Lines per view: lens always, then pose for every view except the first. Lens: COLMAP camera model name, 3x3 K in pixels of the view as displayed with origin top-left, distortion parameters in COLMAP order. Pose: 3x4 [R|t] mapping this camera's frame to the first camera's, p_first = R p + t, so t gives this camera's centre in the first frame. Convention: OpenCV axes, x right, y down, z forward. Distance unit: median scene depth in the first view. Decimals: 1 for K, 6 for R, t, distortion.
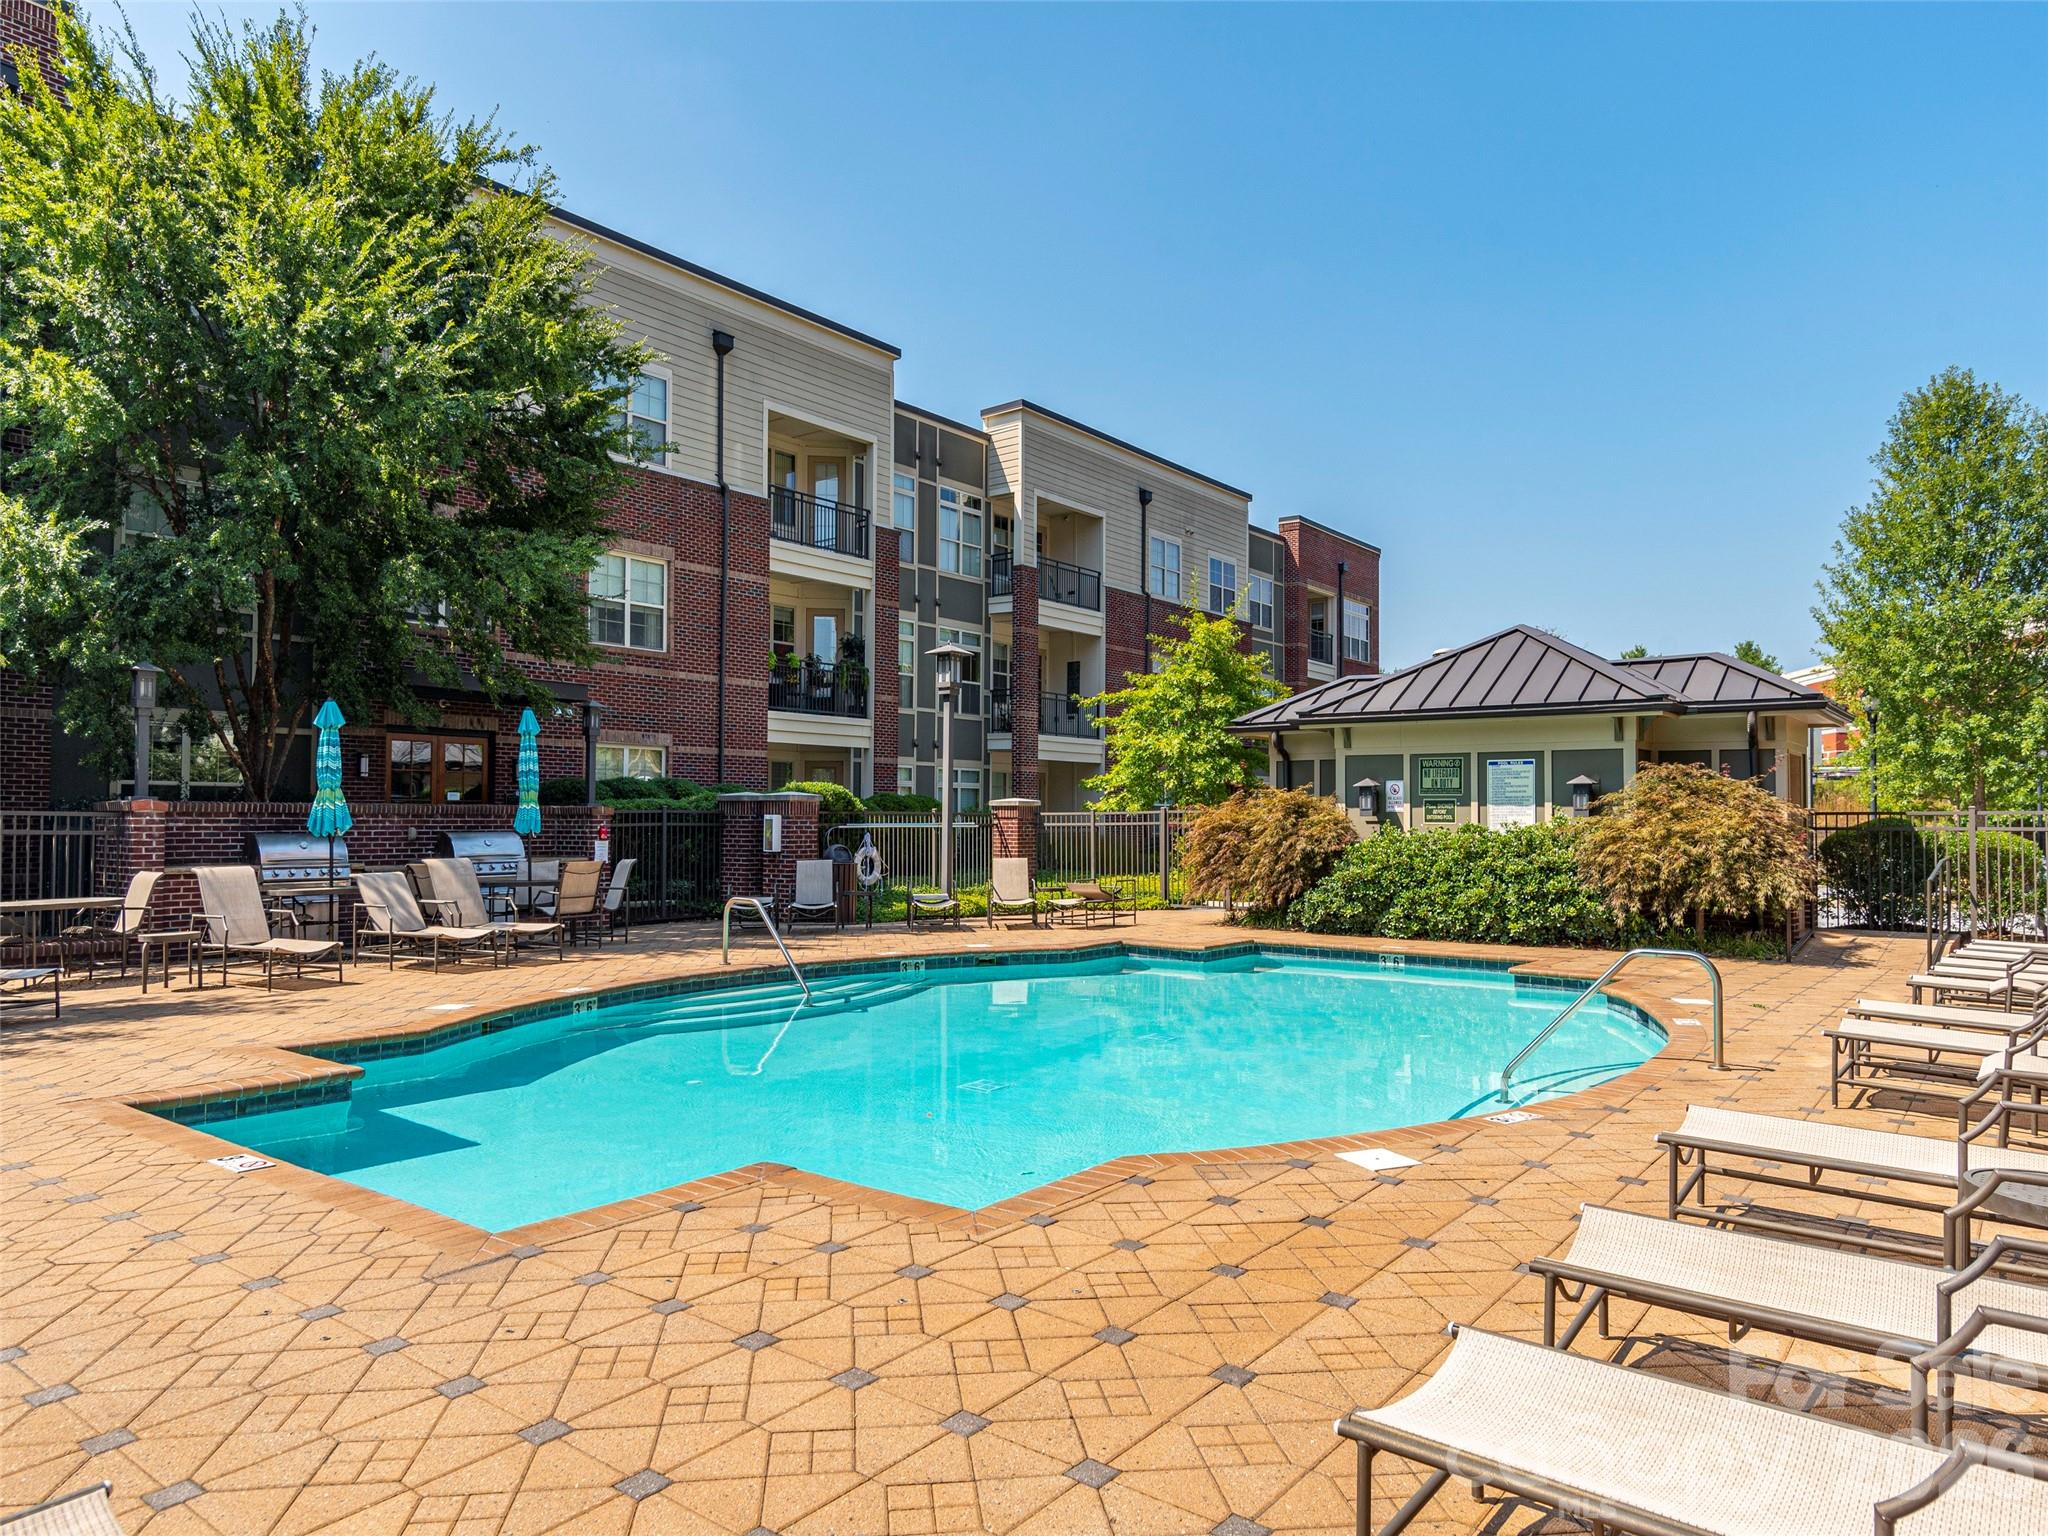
lens RADIAL K [[1311.4, 0, 1024.0], [0, 1311.4, 776.8], [0, 0, 1]] dist [0.004064, -0.000060]
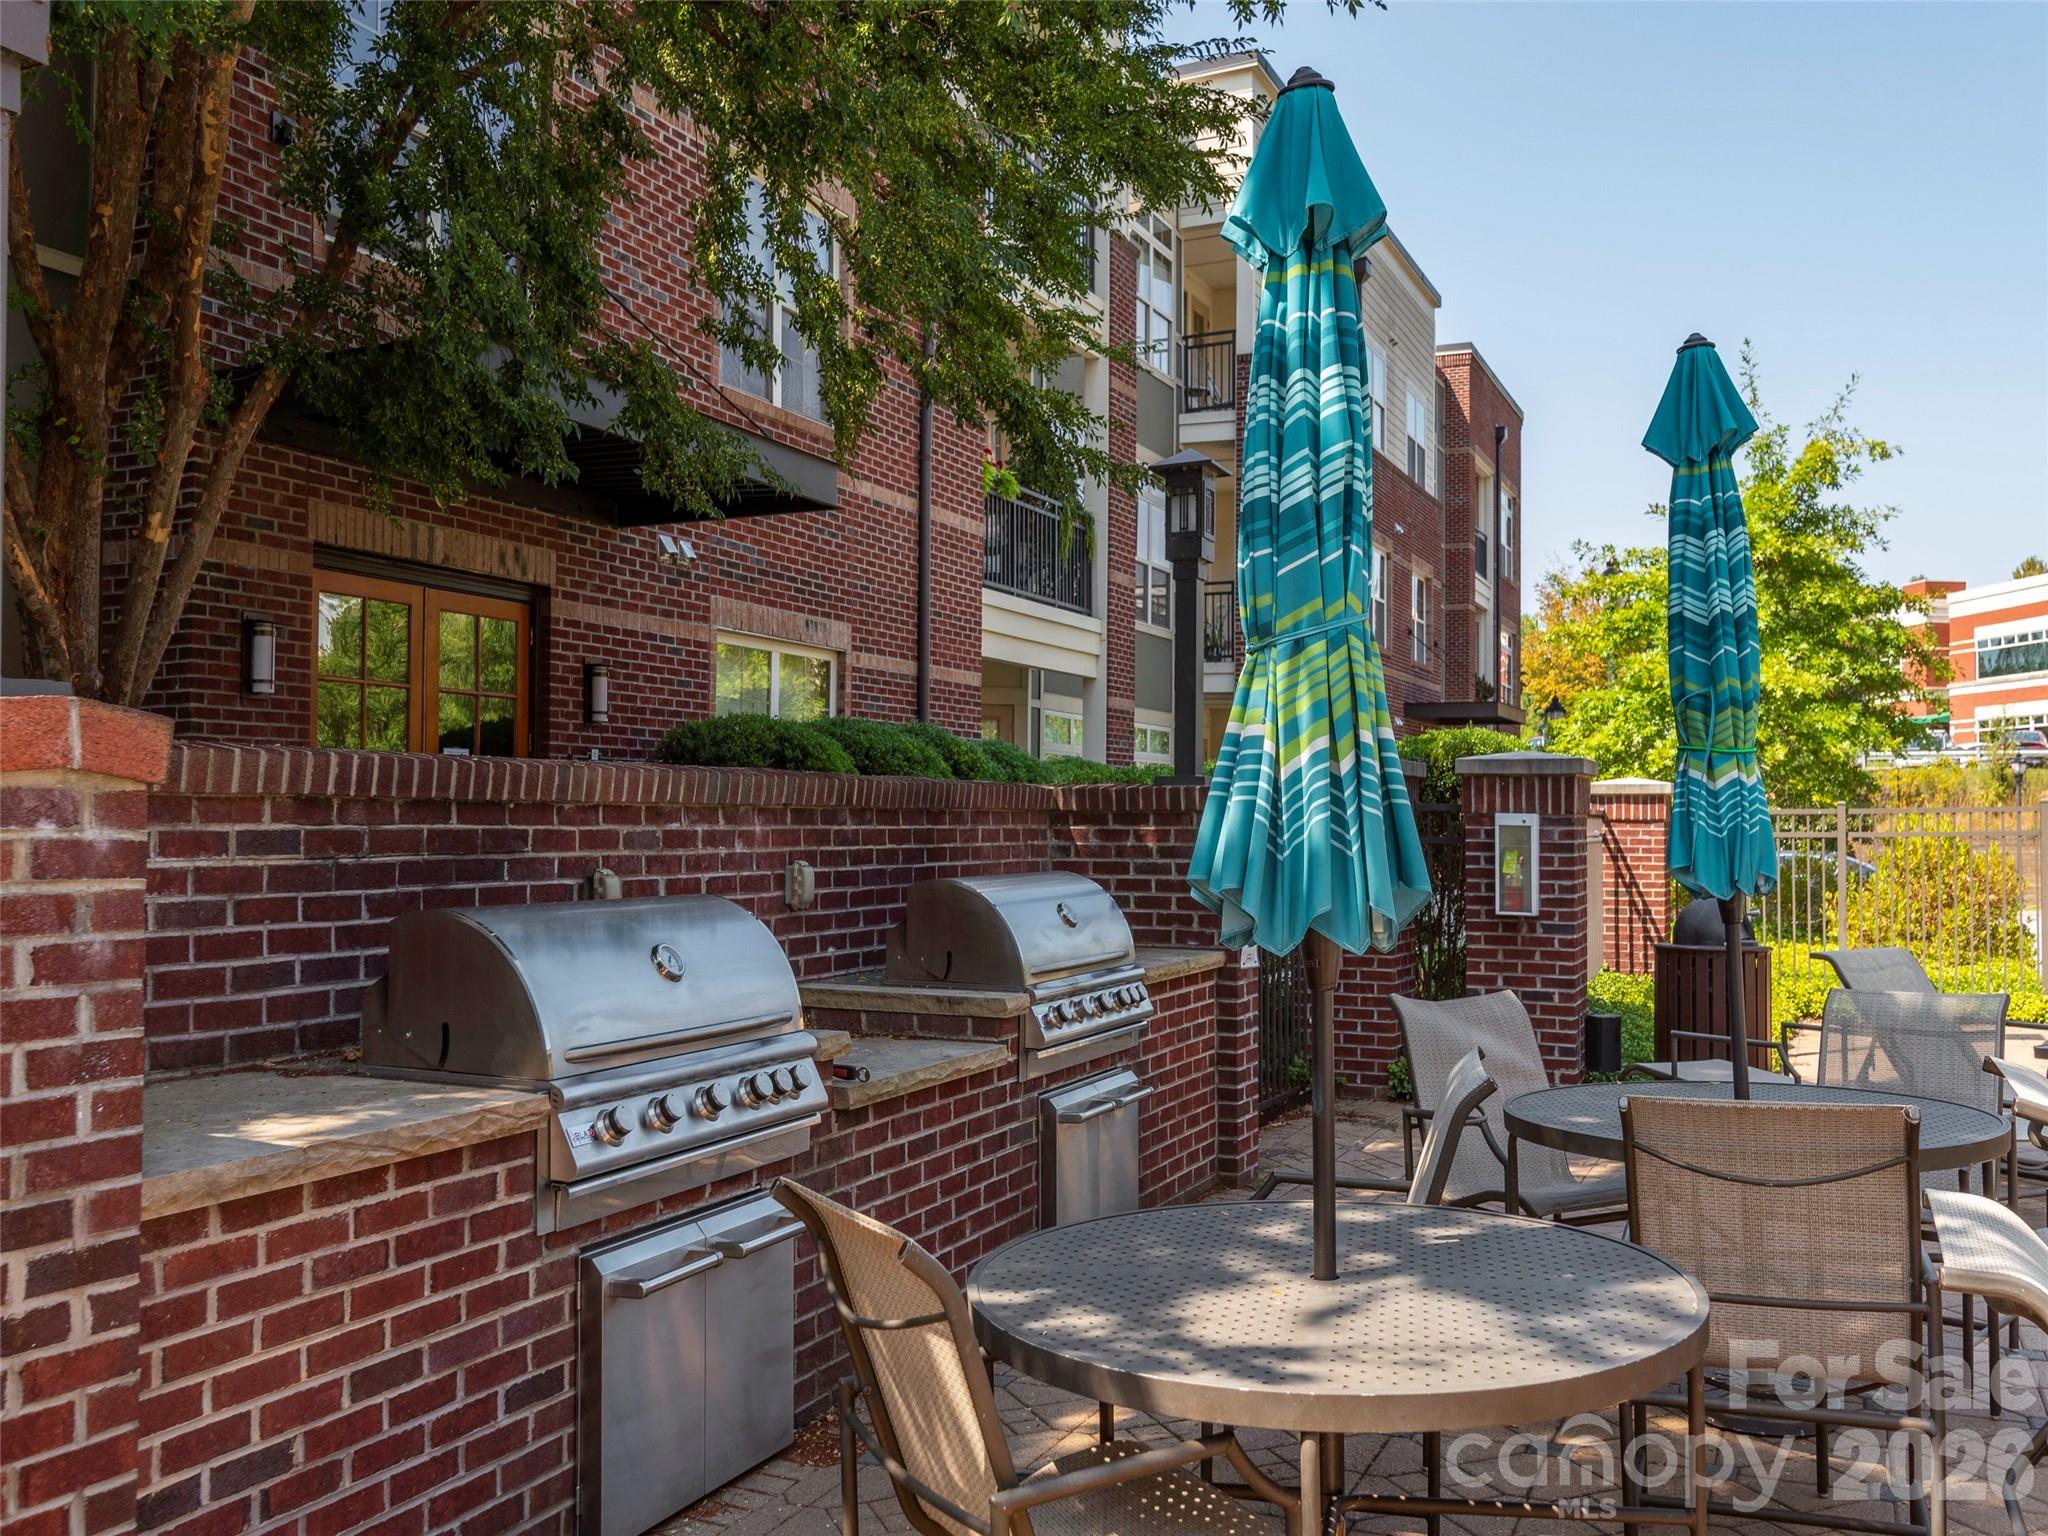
lens RADIAL K [[1715.7, 0, 1023.7], [0, 1715.7, 770.9], [0, 0, 1]] dist [-0.009581, -0.001201]
pose [[0.978194, 0.009174, 0.207488, -0.341001], [-0.010454, 0.999932, 0.005073, 0.012916], [-0.207428, -0.007131, 0.978224, 0.454093]]
